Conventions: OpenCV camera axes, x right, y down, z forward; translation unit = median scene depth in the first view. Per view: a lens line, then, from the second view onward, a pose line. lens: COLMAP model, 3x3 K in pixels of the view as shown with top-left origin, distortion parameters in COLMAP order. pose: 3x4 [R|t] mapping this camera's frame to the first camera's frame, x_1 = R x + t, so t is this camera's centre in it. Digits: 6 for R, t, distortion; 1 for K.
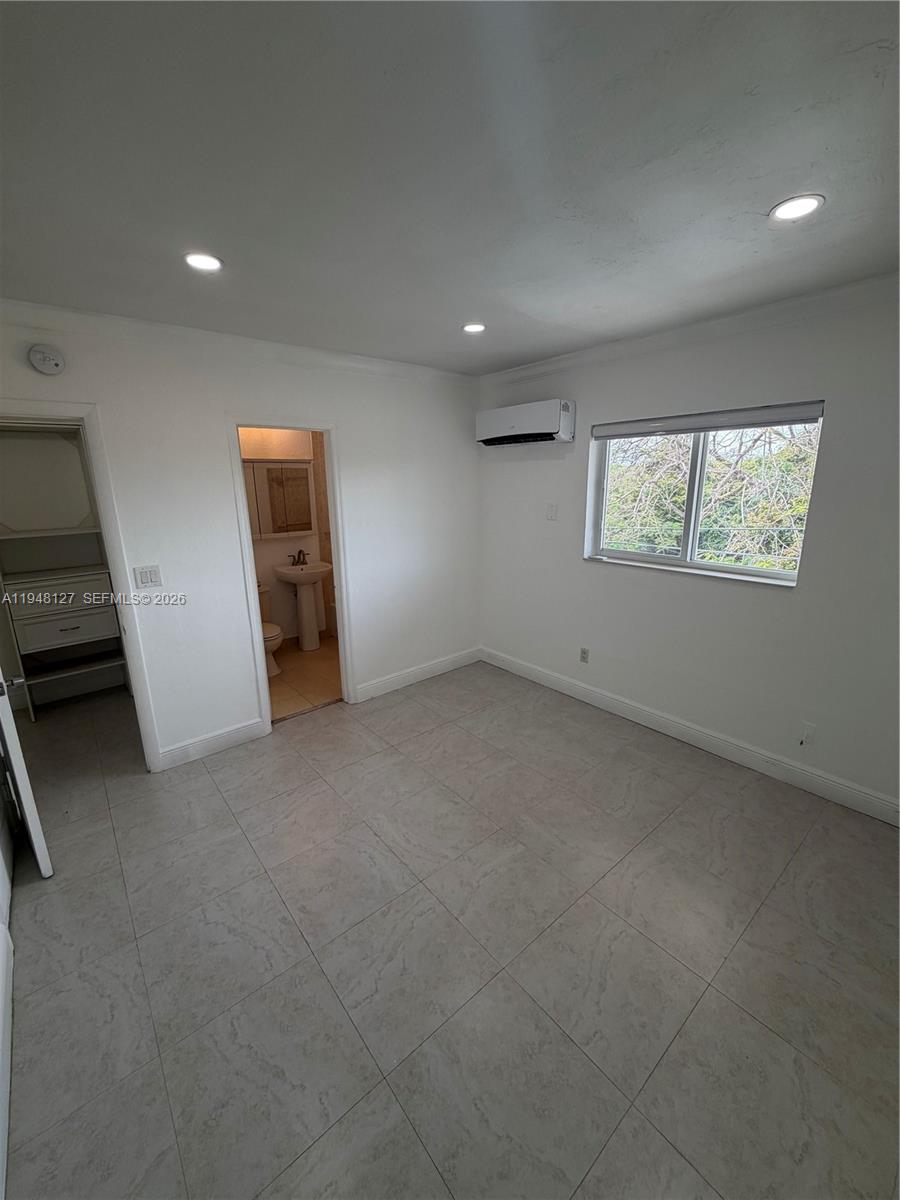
lens RADIAL K [[475.6, 0, 450.0], [0, 475.6, 600.0], [0, 0, 1]] dist [-0.000839, 0.000450]
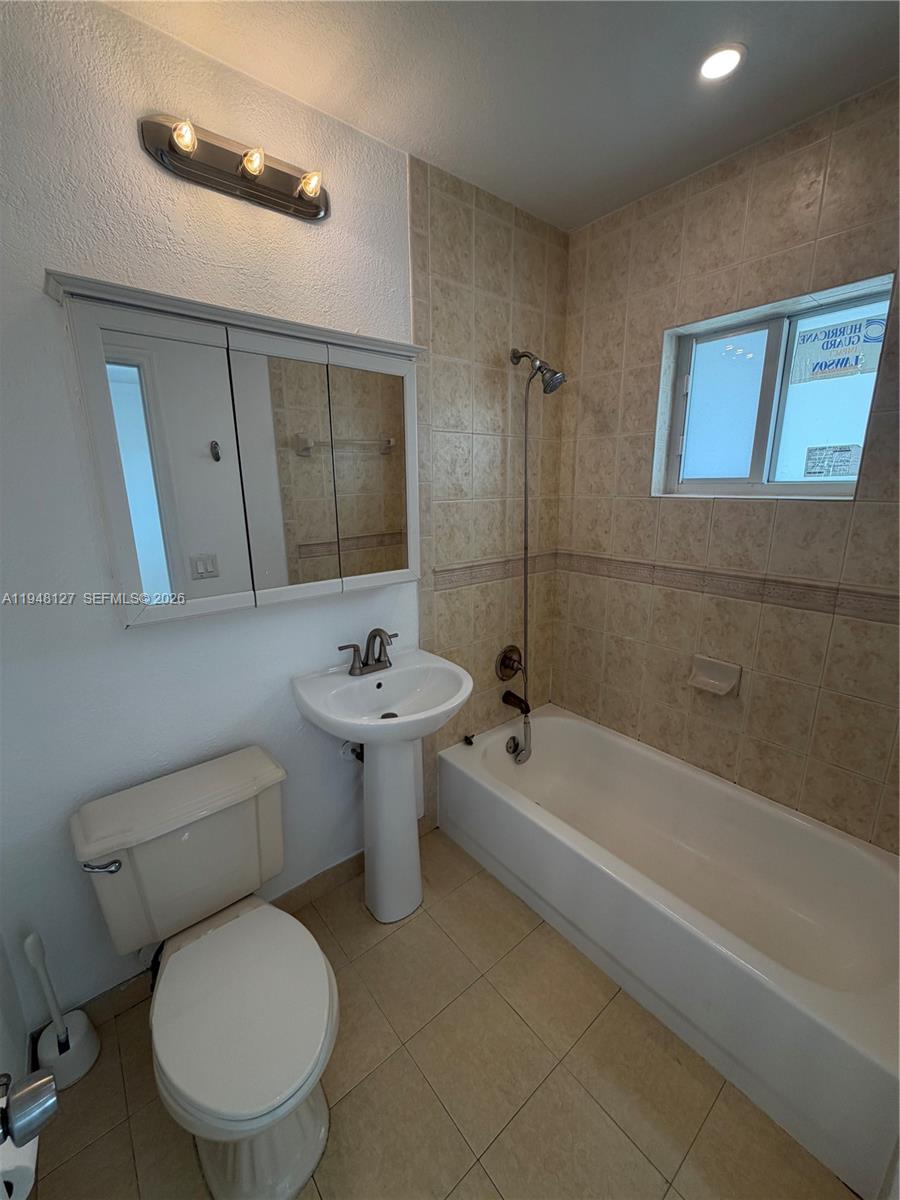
lens RADIAL K [[475.6, 0, 450.0], [0, 475.6, 600.0], [0, 0, 1]] dist [-0.000839, 0.000450]
pose [[0.999958, 0.005364, -0.007459, -0.300957], [-0.005433, 0.999941, -0.009354, -0.140412], [0.007409, 0.009394, 0.999928, 0.775747]]
